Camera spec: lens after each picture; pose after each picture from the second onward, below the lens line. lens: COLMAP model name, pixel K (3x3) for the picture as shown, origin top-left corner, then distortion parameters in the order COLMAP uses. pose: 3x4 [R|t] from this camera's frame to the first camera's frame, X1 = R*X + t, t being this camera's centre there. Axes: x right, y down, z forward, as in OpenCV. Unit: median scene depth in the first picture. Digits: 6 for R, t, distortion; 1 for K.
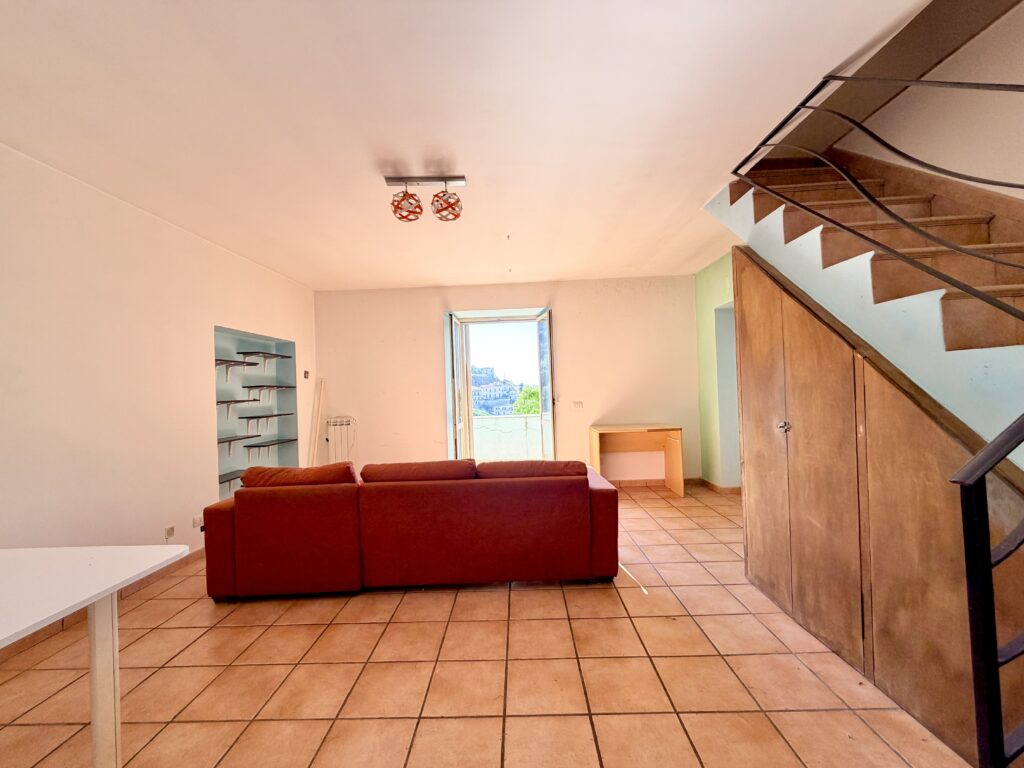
lens RADIAL K [[410.3, 0, 508.8], [0, 410.3, 382.3], [0, 0, 1]] dist [-0.000272, -0.000198]
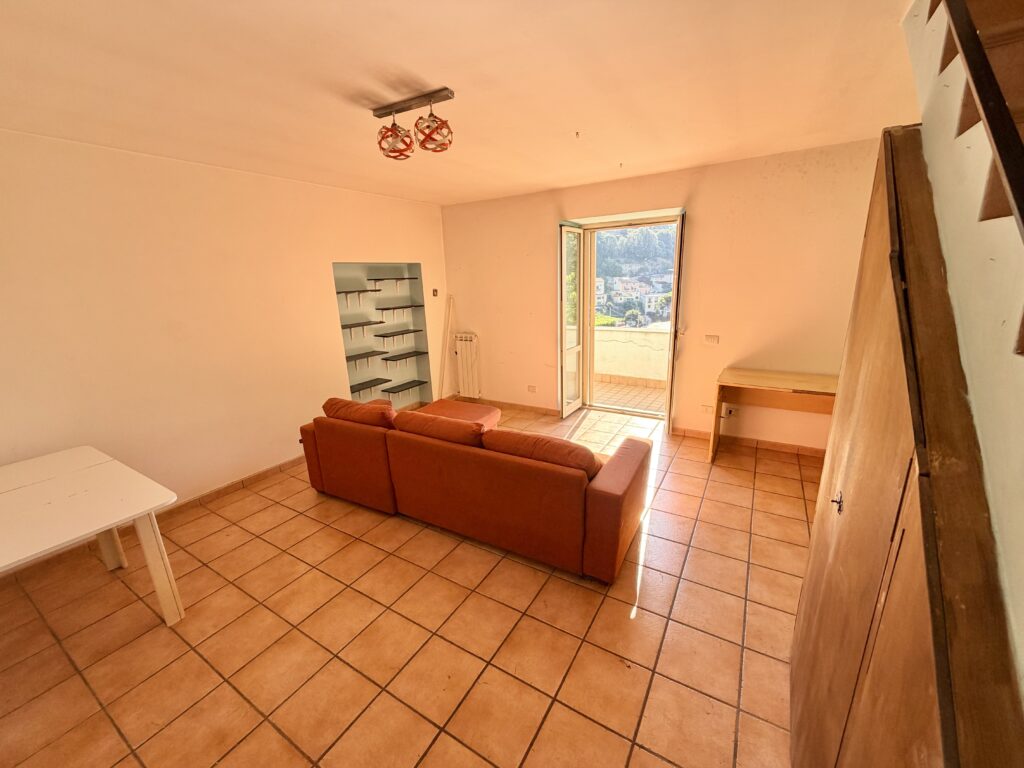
lens RADIAL K [[410.3, 0, 508.8], [0, 410.3, 382.3], [0, 0, 1]] dist [-0.000272, -0.000198]
pose [[0.863656, 0.130957, -0.486773, 0.320726], [0.015969, 0.958072, 0.286084, -0.137321], [0.503828, -0.254851, 0.825353, 0.203387]]
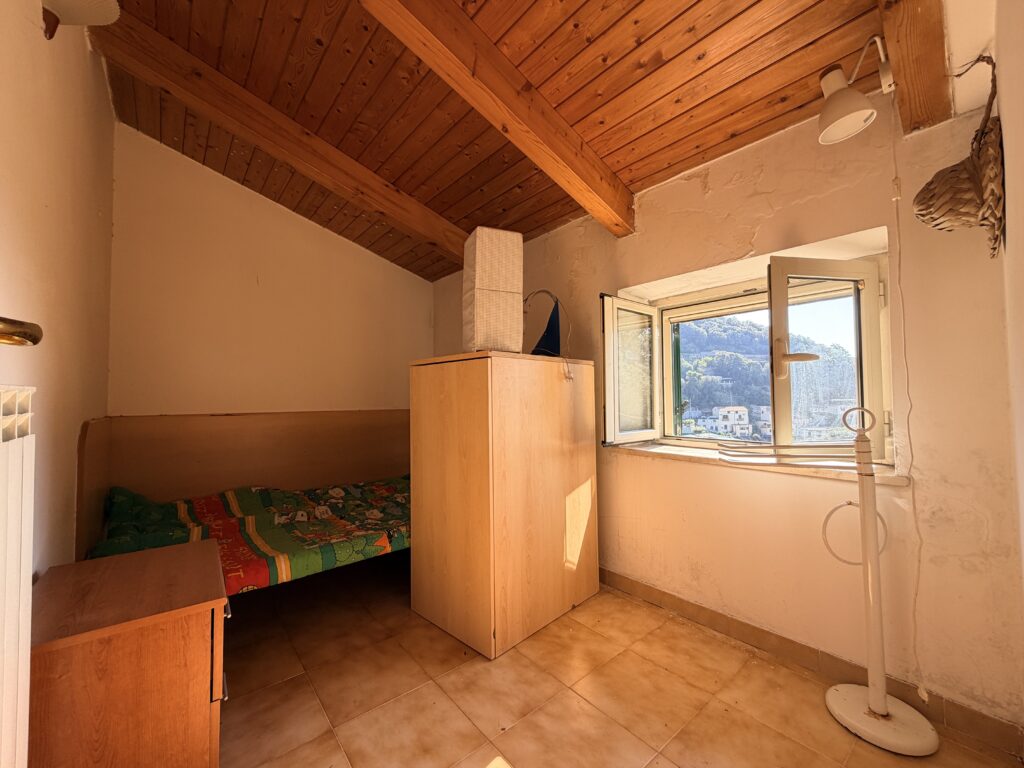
lens RADIAL K [[410.3, 0, 508.8], [0, 410.3, 382.3], [0, 0, 1]] dist [-0.000272, -0.000198]
pose [[0.670008, -0.002641, -0.742349, 0.169336], [-0.003555, 0.999971, -0.006766, -0.095643], [0.742345, 0.007172, 0.669979, 0.878048]]
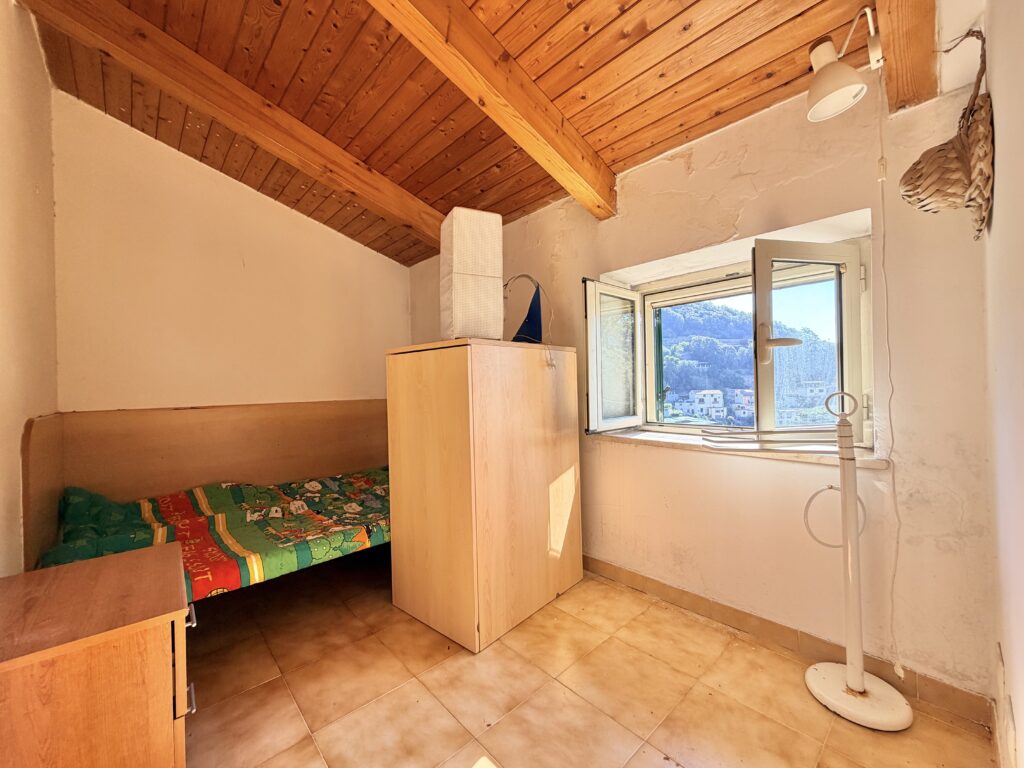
lens RADIAL K [[410.3, 0, 508.8], [0, 410.3, 382.3], [0, 0, 1]] dist [-0.000272, -0.000198]
pose [[0.704260, 0.012260, -0.709837, 0.155356], [0.008897, 0.999620, 0.026092, -0.097963], [0.709887, -0.024691, 0.703883, 0.890316]]
